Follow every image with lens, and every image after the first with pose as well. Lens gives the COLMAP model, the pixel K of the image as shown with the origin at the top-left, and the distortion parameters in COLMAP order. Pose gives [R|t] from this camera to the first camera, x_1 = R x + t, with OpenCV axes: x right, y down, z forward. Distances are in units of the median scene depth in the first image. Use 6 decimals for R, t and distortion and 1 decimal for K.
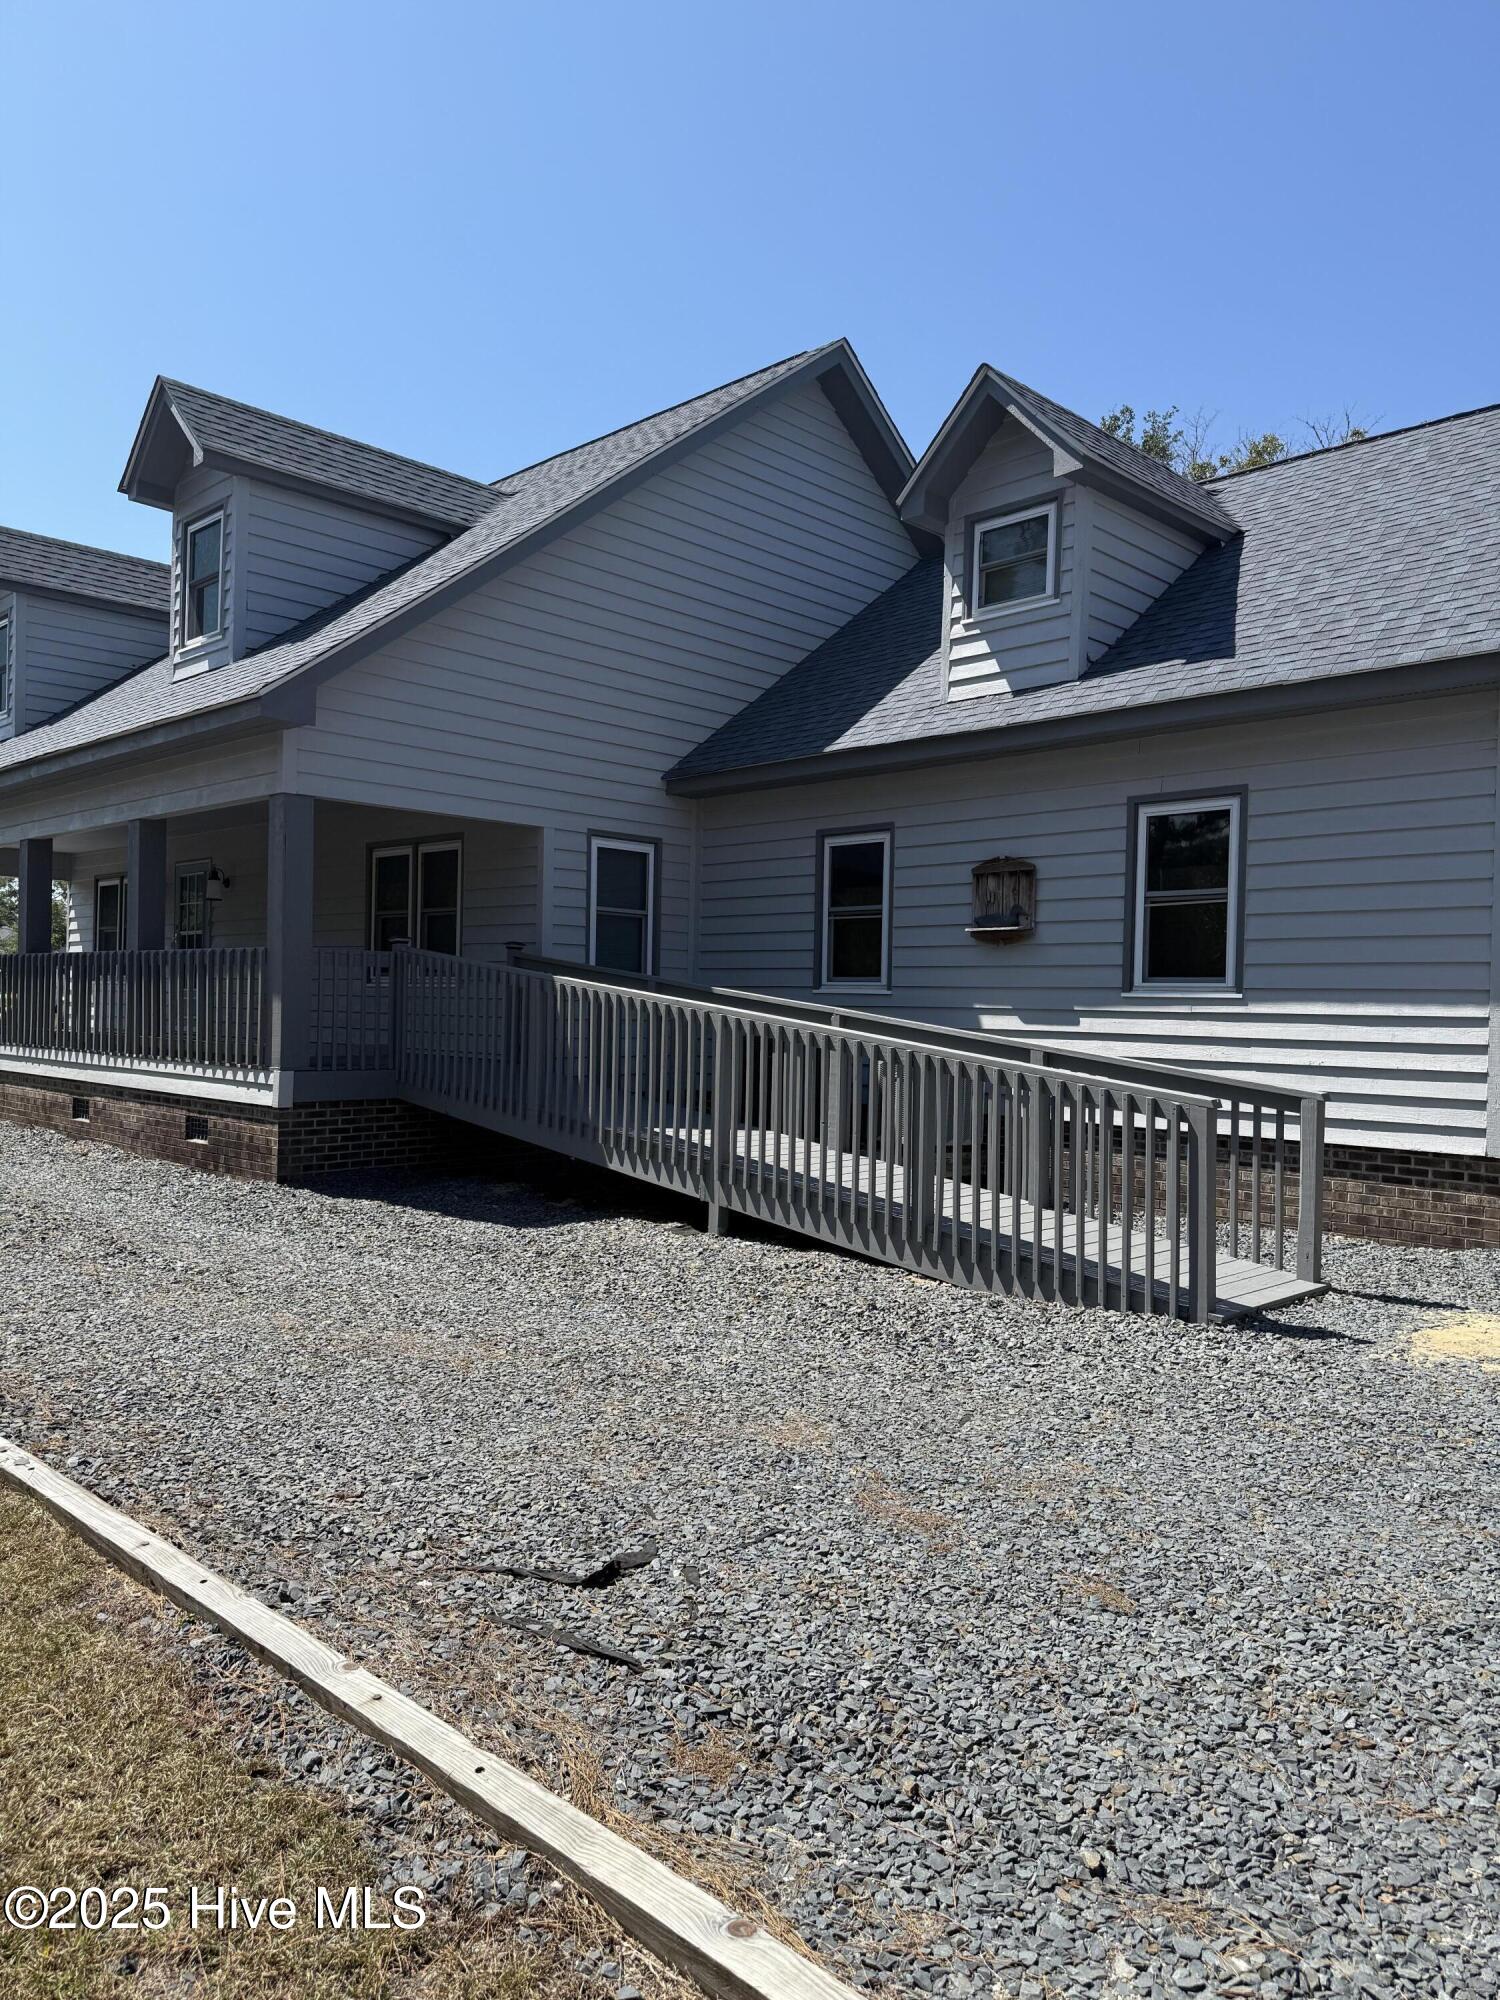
lens RADIAL K [[1416.9, 0, 753.1], [0, 1416.9, 1001.4], [0, 0, 1]] dist [0.009409, -0.000077]
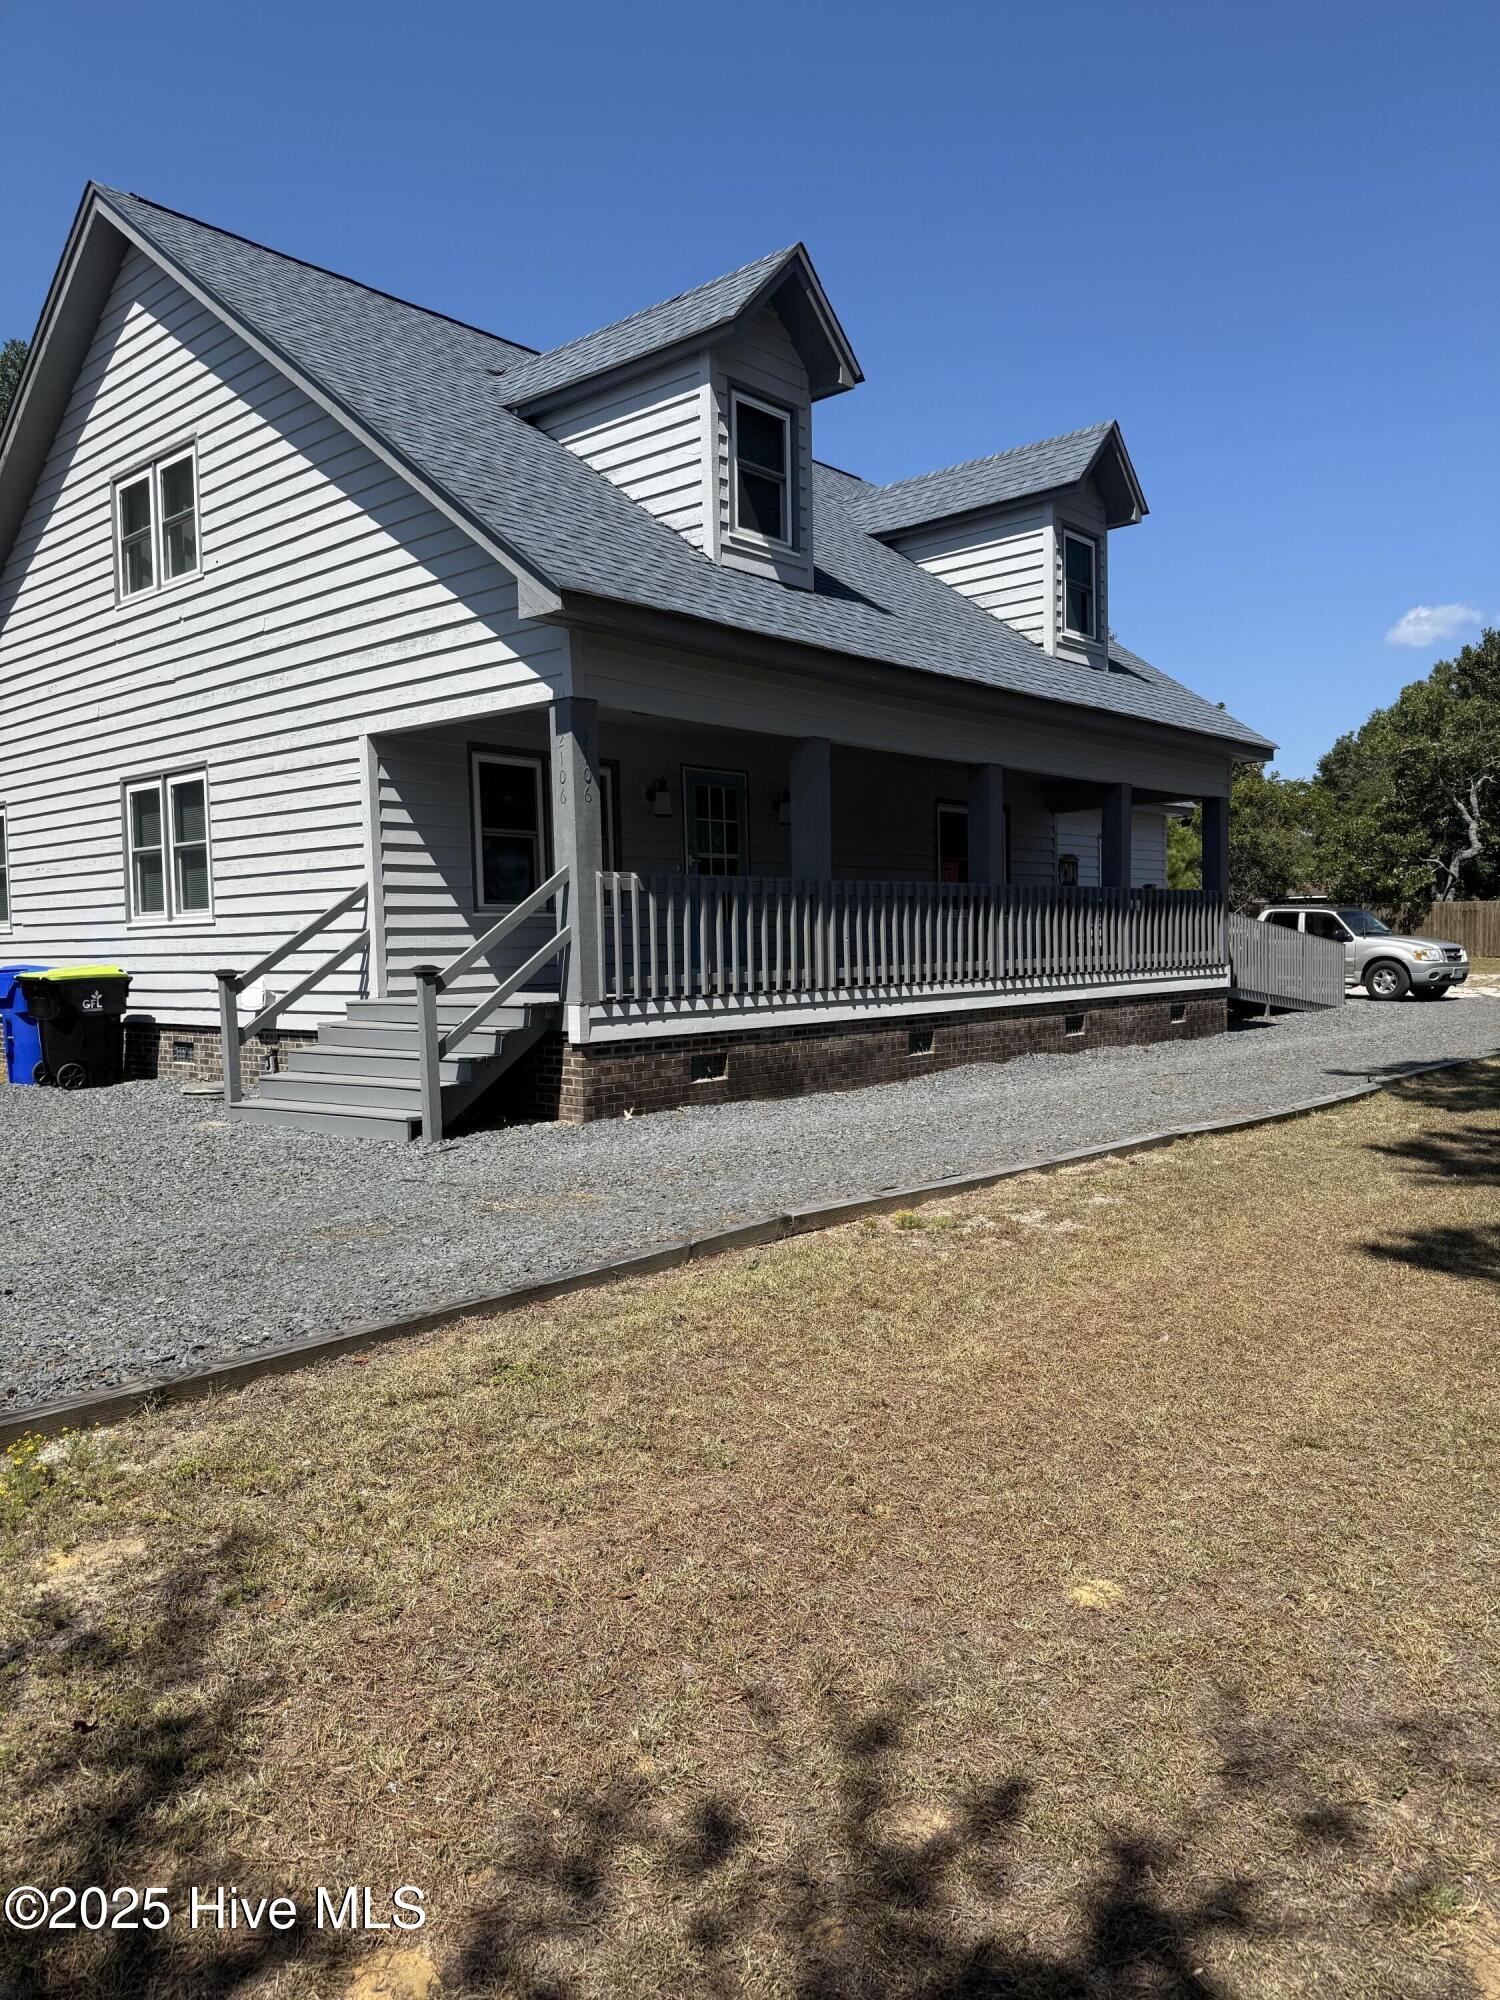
lens RADIAL K [[1416.9, 0, 753.0], [0, 1416.9, 1004.1], [0, 0, 1]] dist [0.009409, -0.000077]
pose [[-0.072055, -0.066331, 0.995193, -1.613923], [0.006467, 0.997734, 0.066968, -0.018587], [-0.997380, 0.011262, -0.071462, 1.365950]]
